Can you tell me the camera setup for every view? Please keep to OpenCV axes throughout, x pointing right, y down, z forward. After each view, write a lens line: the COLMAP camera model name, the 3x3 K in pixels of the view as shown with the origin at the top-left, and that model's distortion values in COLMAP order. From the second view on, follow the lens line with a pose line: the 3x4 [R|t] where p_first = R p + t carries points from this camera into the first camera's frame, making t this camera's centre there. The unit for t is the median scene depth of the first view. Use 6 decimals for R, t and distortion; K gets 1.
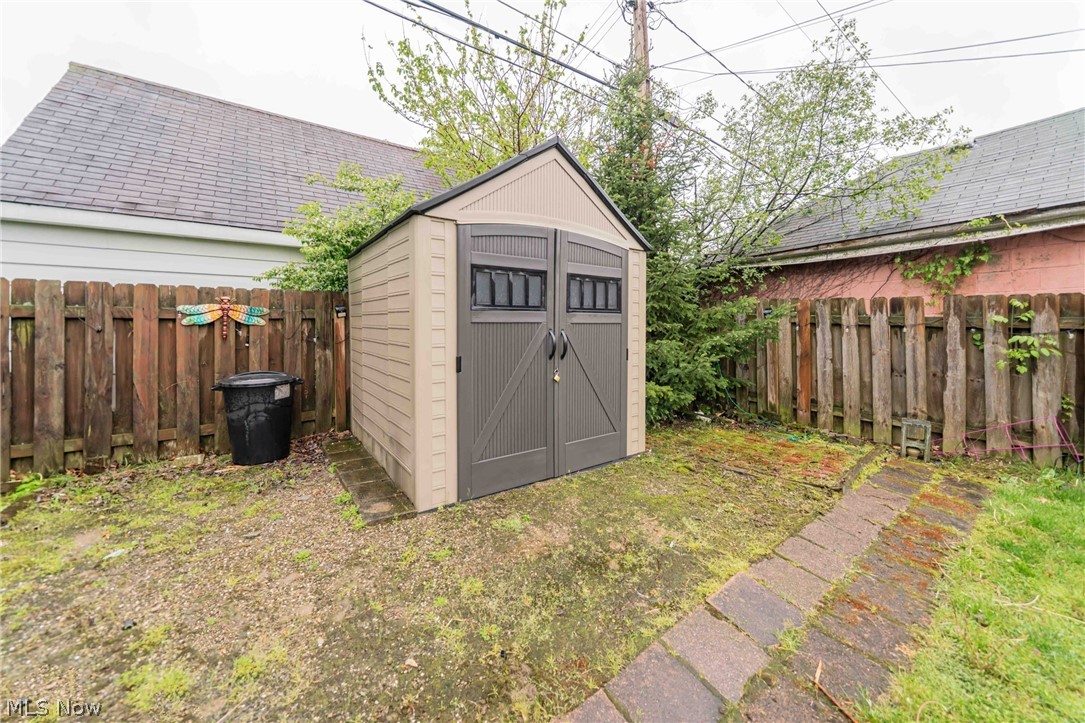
lens RADIAL K [[382.9, 0, 500.7], [0, 382.9, 321.1], [0, 0, 1]] dist [-0.000261, -0.000017]
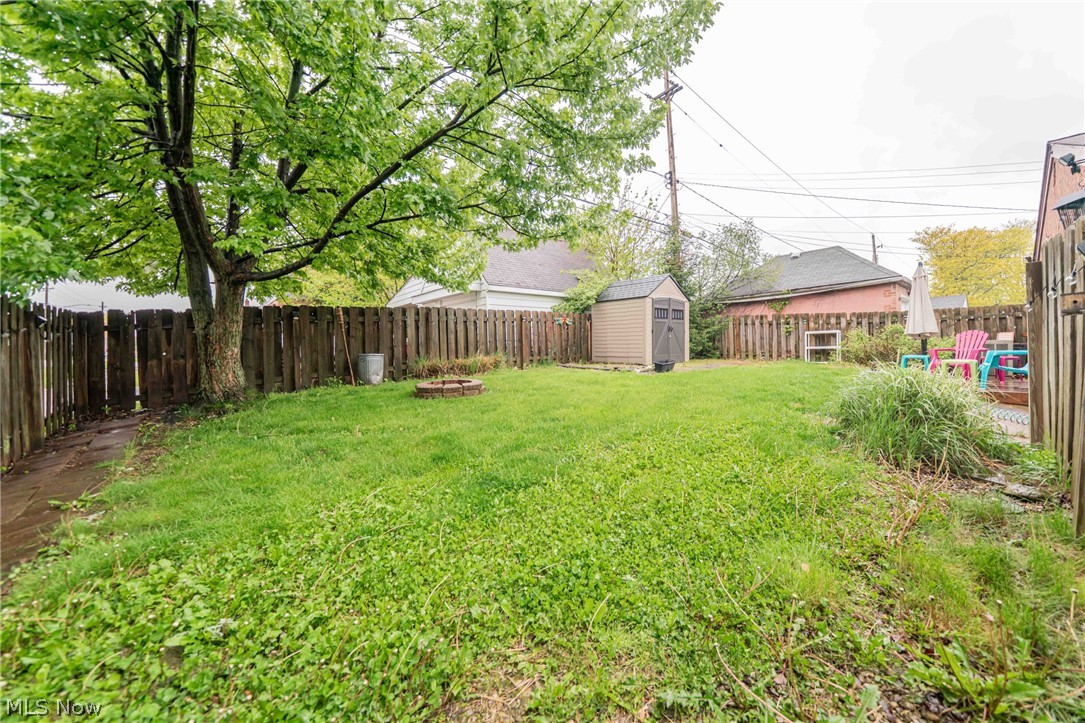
lens RADIAL K [[376.6, 0, 543.0], [0, 376.6, 340.6], [0, 0, 1]] dist [-0.000955, -0.000107]
pose [[0.993240, -0.012444, 0.115413, -1.105098], [0.011452, 0.999892, 0.009258, 0.099658], [-0.115516, -0.007874, 0.993274, -1.847139]]
